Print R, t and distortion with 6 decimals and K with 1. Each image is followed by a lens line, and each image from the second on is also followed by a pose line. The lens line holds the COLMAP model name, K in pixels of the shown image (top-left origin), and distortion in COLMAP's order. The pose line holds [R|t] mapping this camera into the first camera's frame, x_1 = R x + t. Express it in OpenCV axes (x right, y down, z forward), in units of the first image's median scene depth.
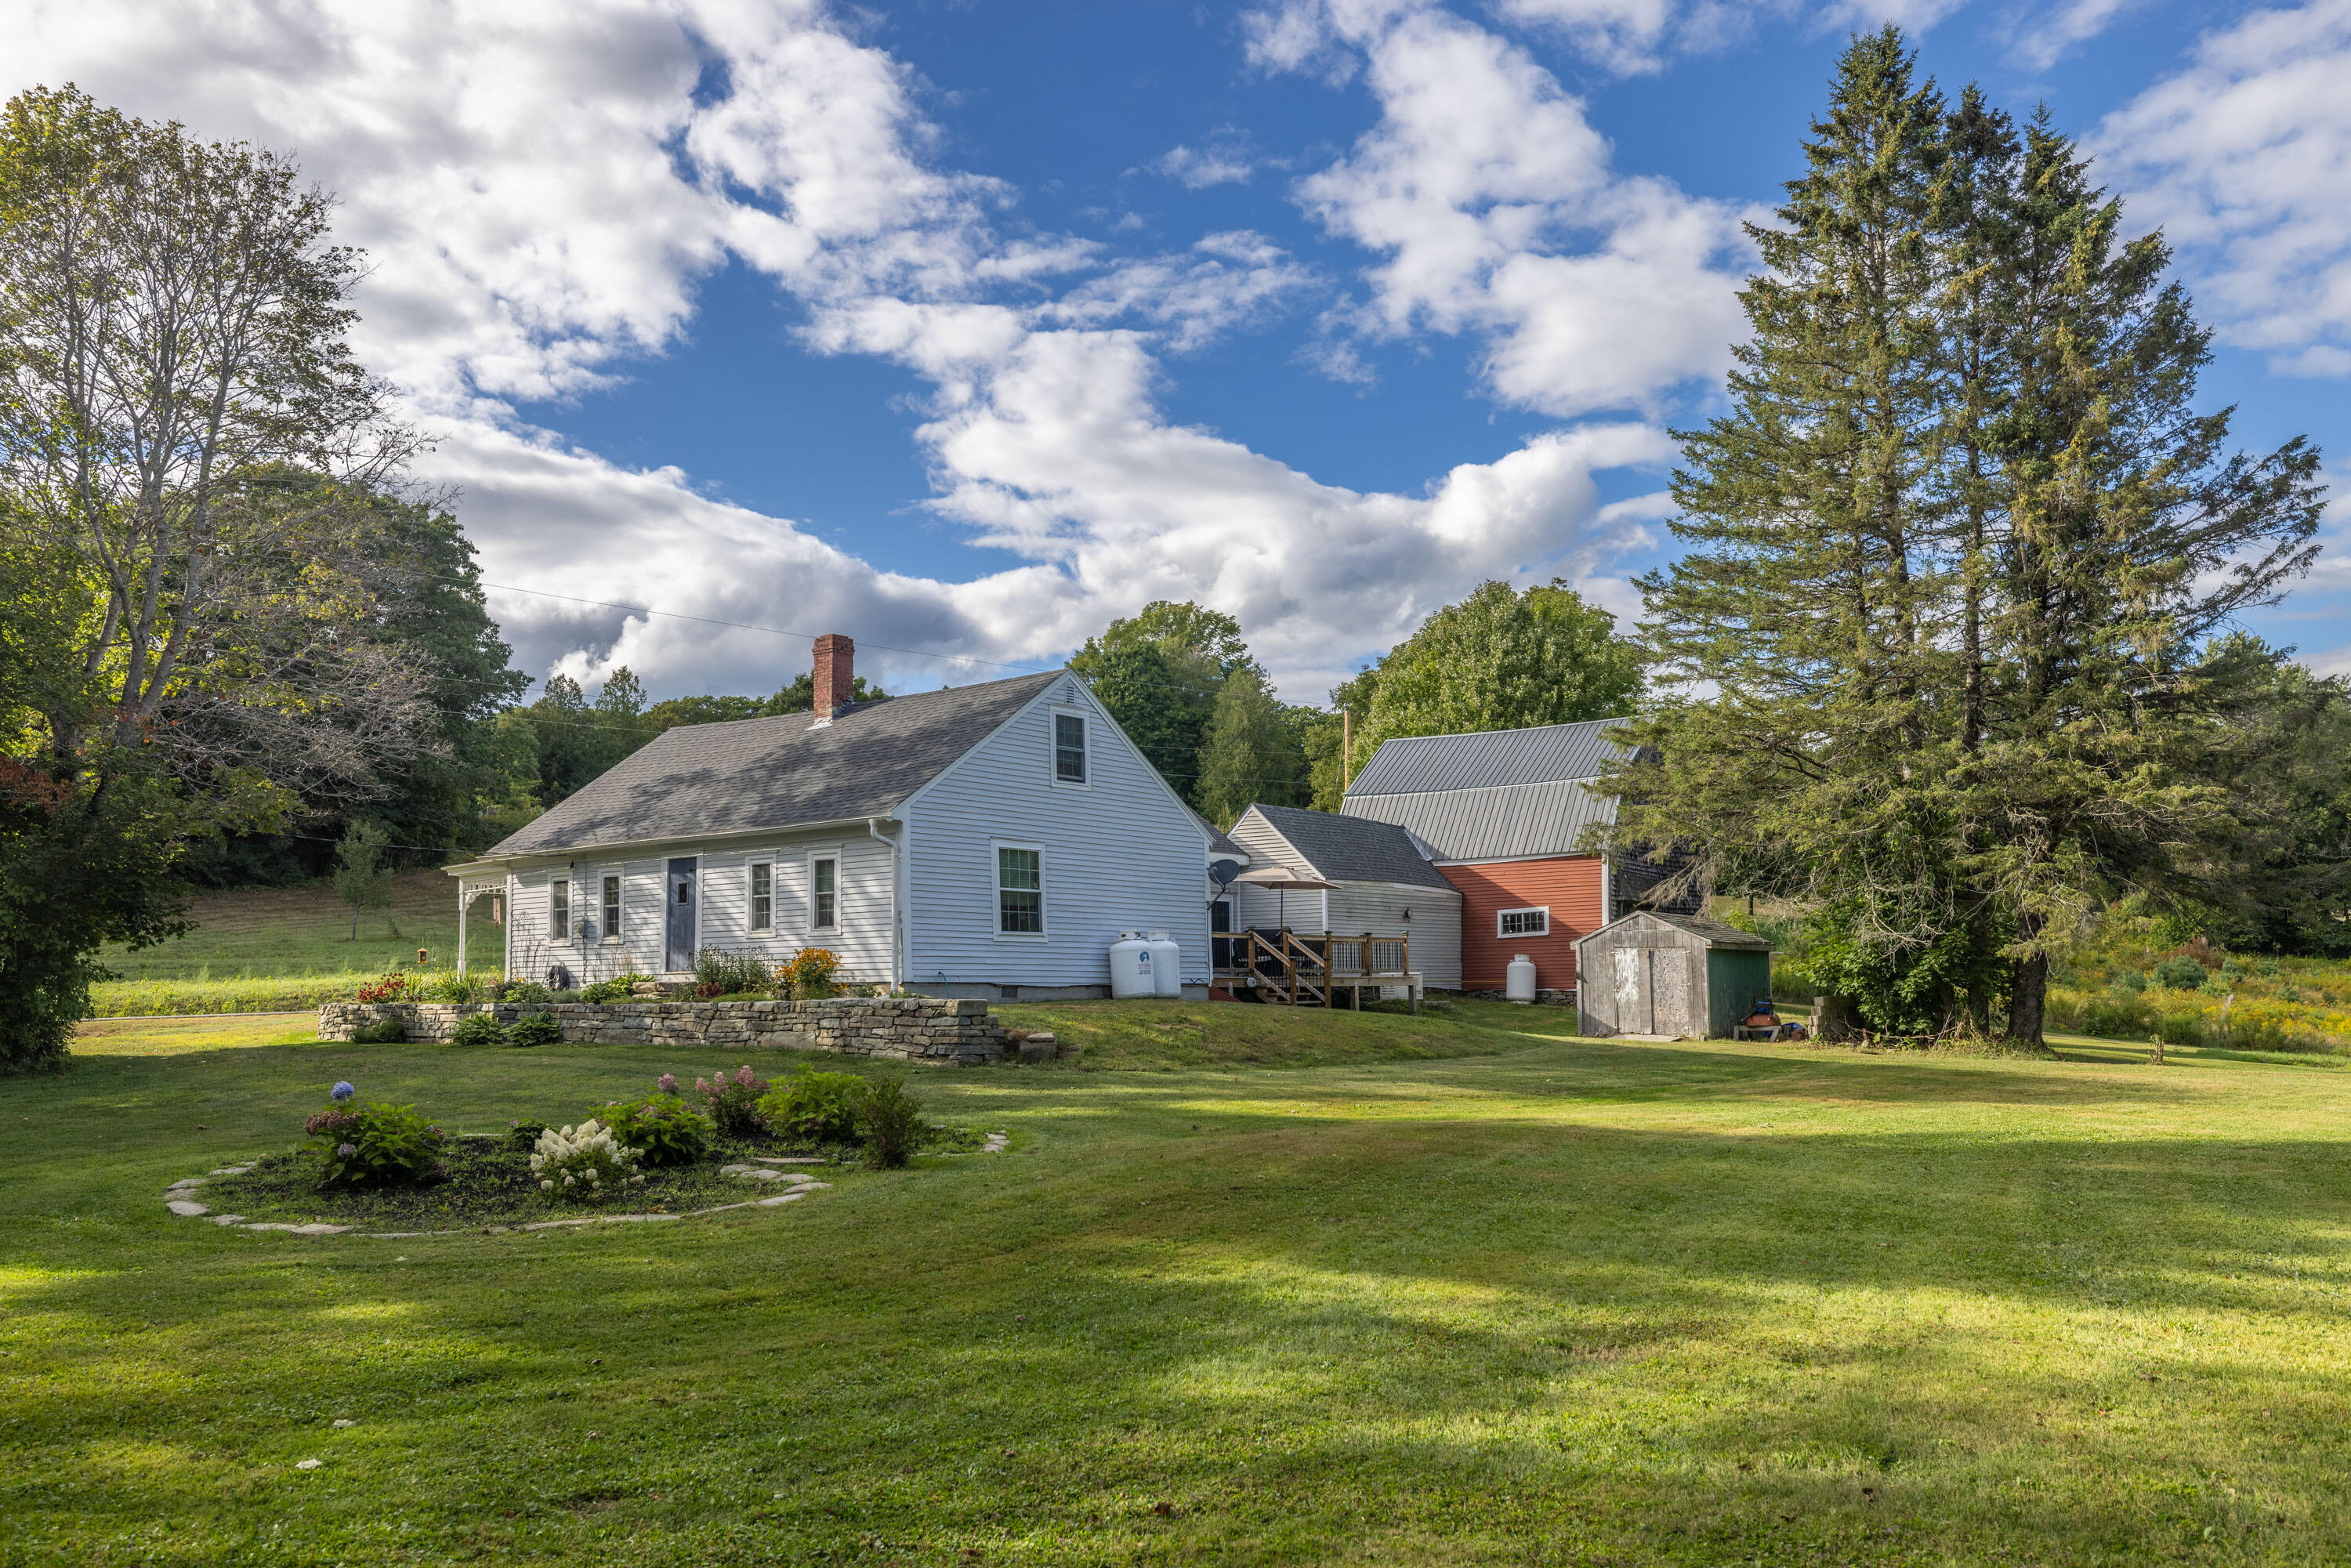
lens RADIAL K [[1733.4, 0, 1174.4], [0, 1733.4, 967.2], [0, 0, 1]] dist [0.010057, 0.005908]
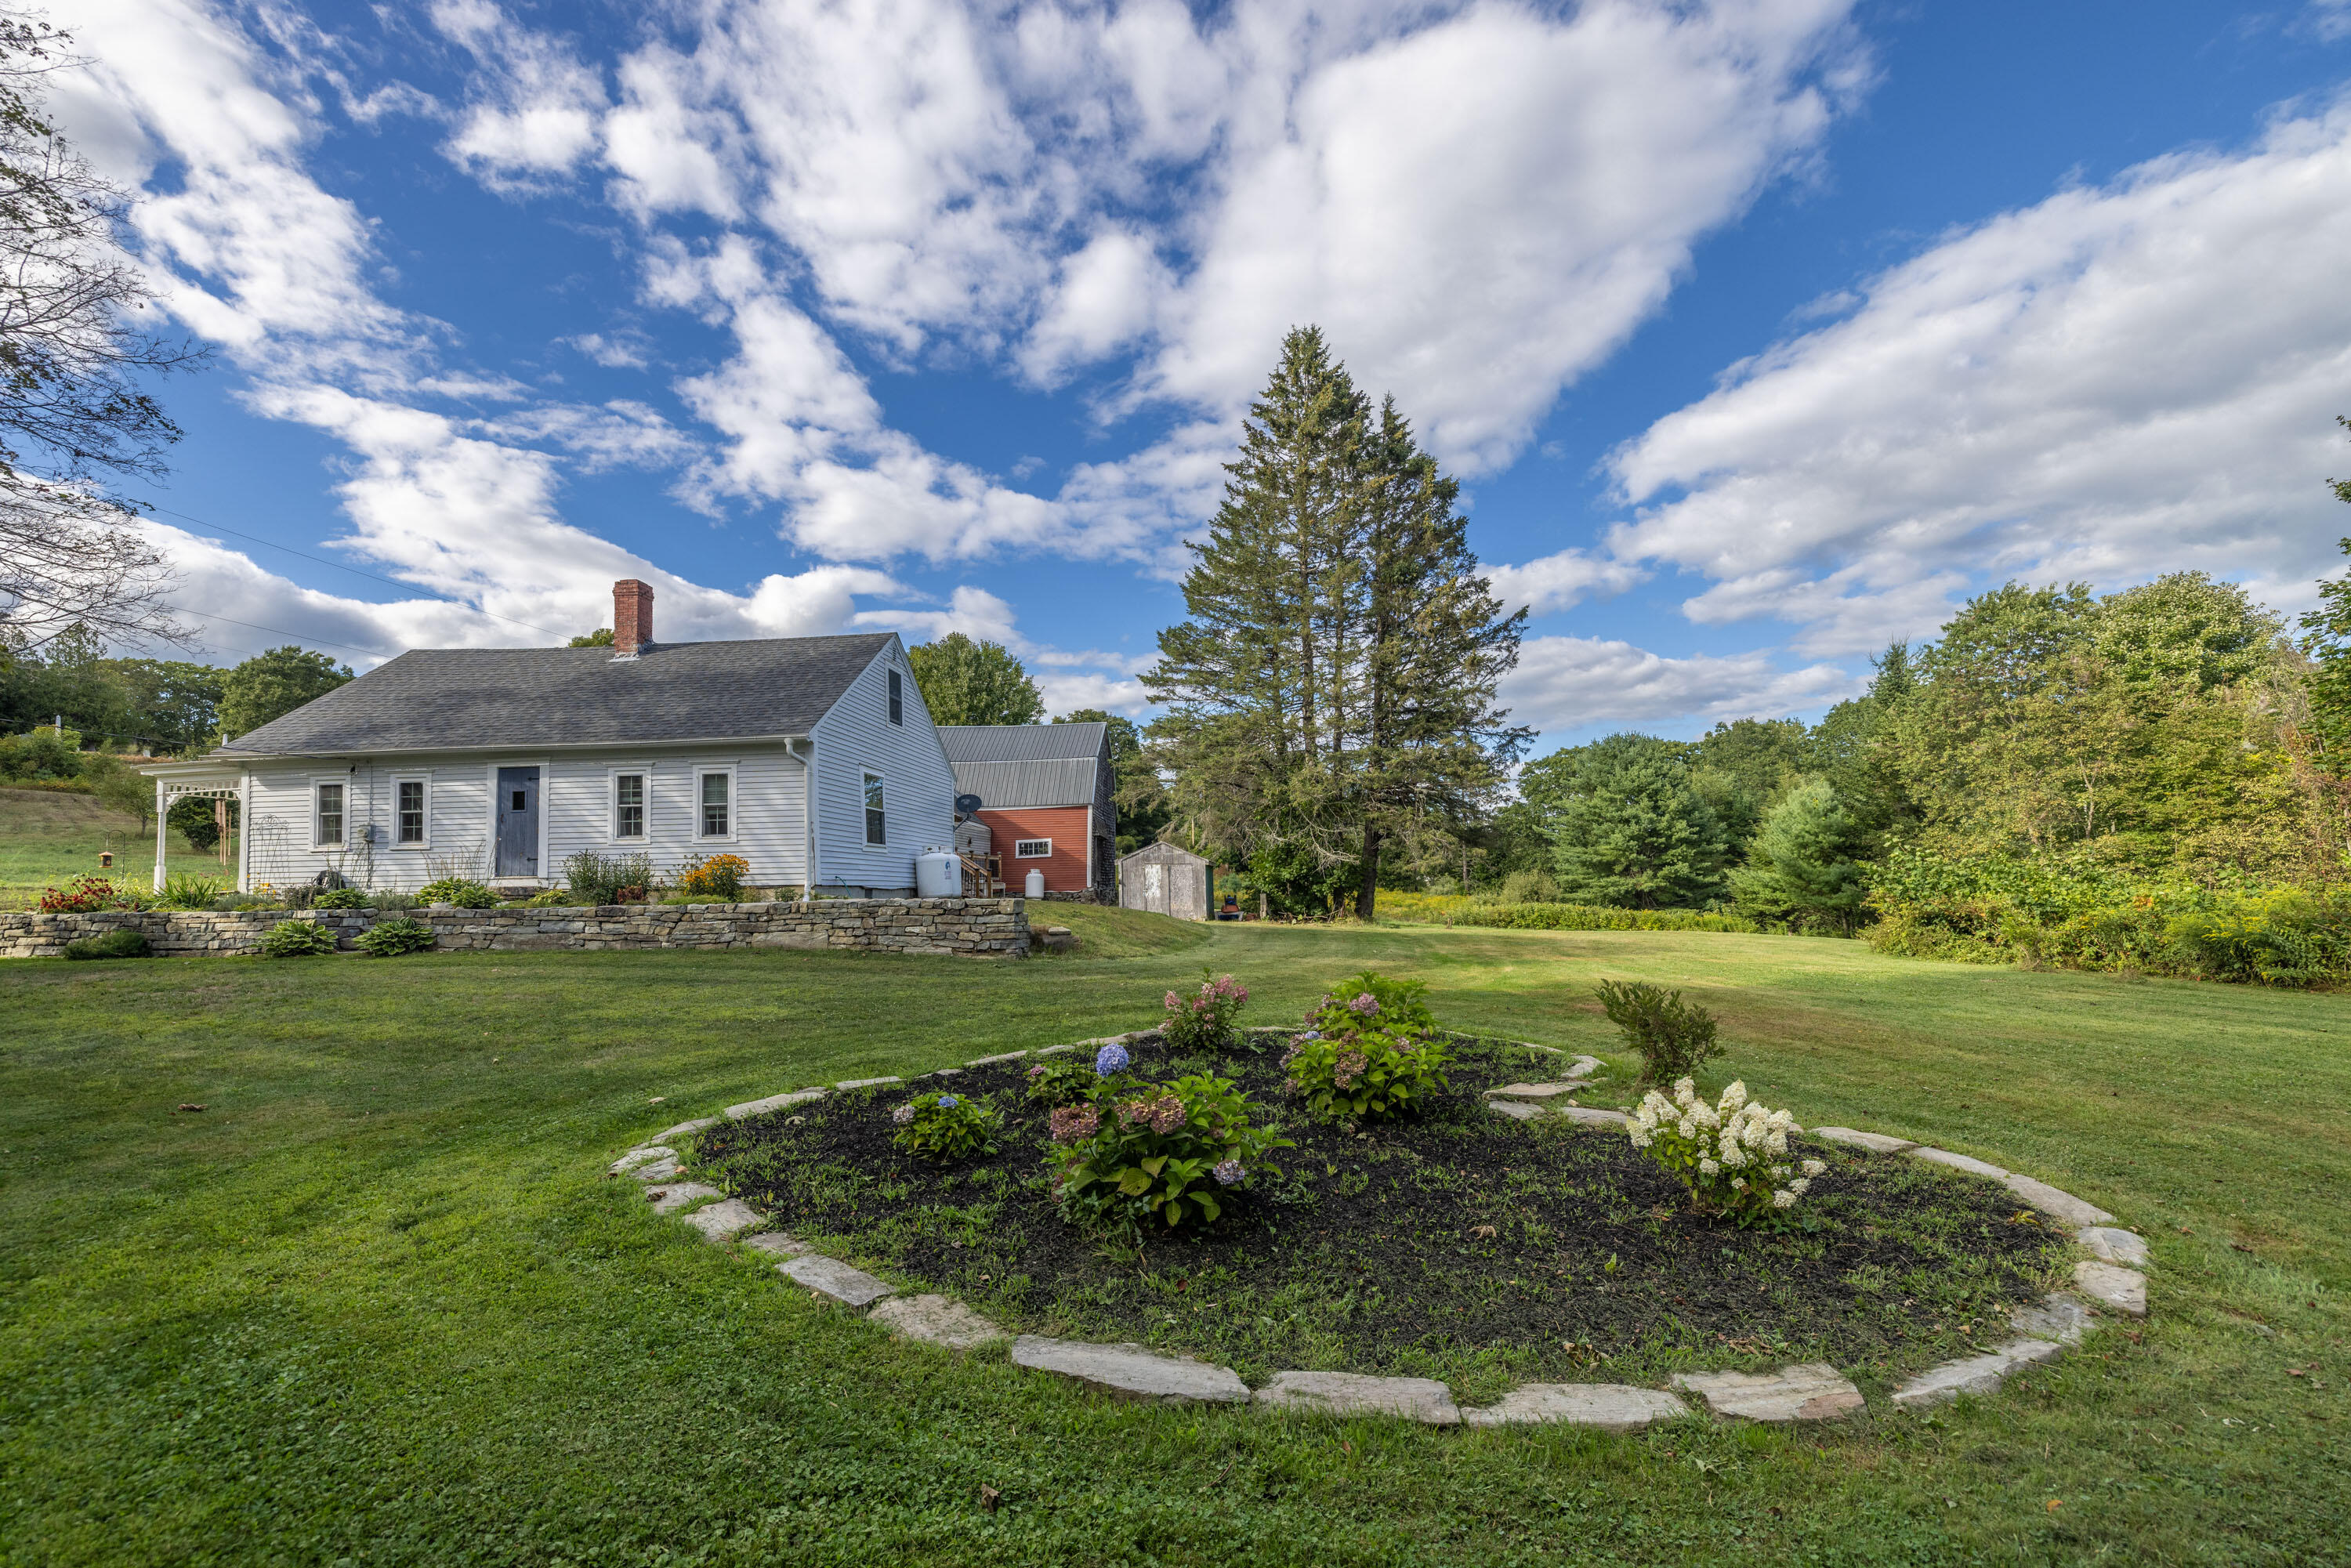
lens RADIAL K [[986.0, 0, 1172.9], [0, 986.0, 874.0], [0, 0, 1]] dist [-0.000538, 0.004133]
pose [[0.855656, 0.002863, 0.517536, -0.218656], [0.000601, 0.999979, -0.006526, 0.004459], [-0.517544, 0.005895, 0.855636, 0.252736]]
